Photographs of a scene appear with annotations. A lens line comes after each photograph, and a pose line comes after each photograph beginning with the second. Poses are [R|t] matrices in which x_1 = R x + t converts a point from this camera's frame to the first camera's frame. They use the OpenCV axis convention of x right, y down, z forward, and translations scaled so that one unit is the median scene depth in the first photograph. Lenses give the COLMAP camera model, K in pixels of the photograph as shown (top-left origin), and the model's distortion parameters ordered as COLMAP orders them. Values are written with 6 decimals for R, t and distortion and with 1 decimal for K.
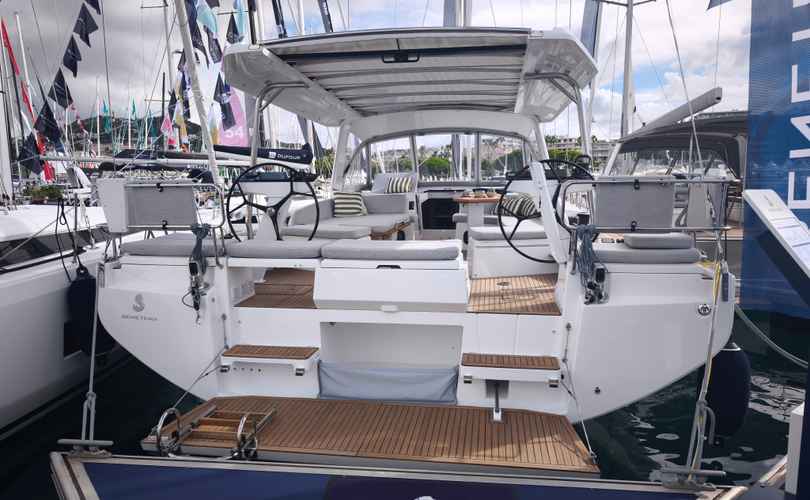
lens RADIAL K [[536.7, 0, 402.2], [0, 536.7, 254.4], [0, 0, 1]] dist [0.014696, -0.001116]
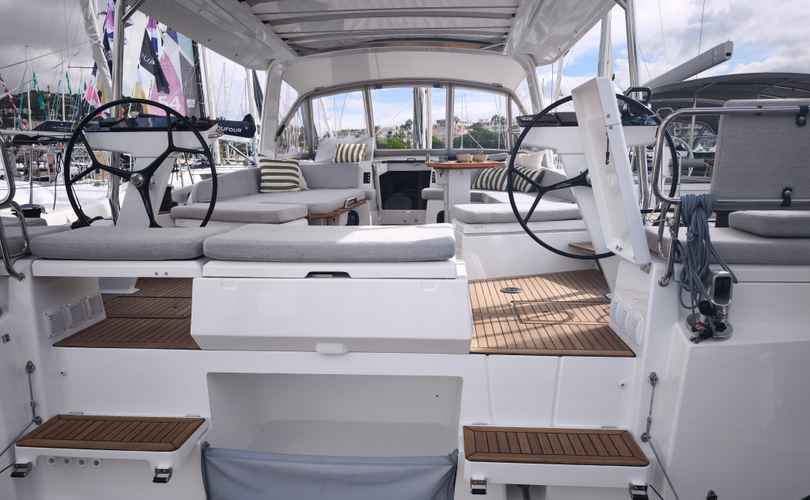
lens RADIAL K [[541.4, 0, 415.8], [0, 541.4, 261.7], [0, 0, 1]] dist [-0.006384, -0.003233]
pose [[0.994183, -0.015137, 0.106639, 0.004375], [0.010318, 0.998907, 0.045593, -0.011264], [-0.107212, -0.044227, 0.993252, 0.352151]]
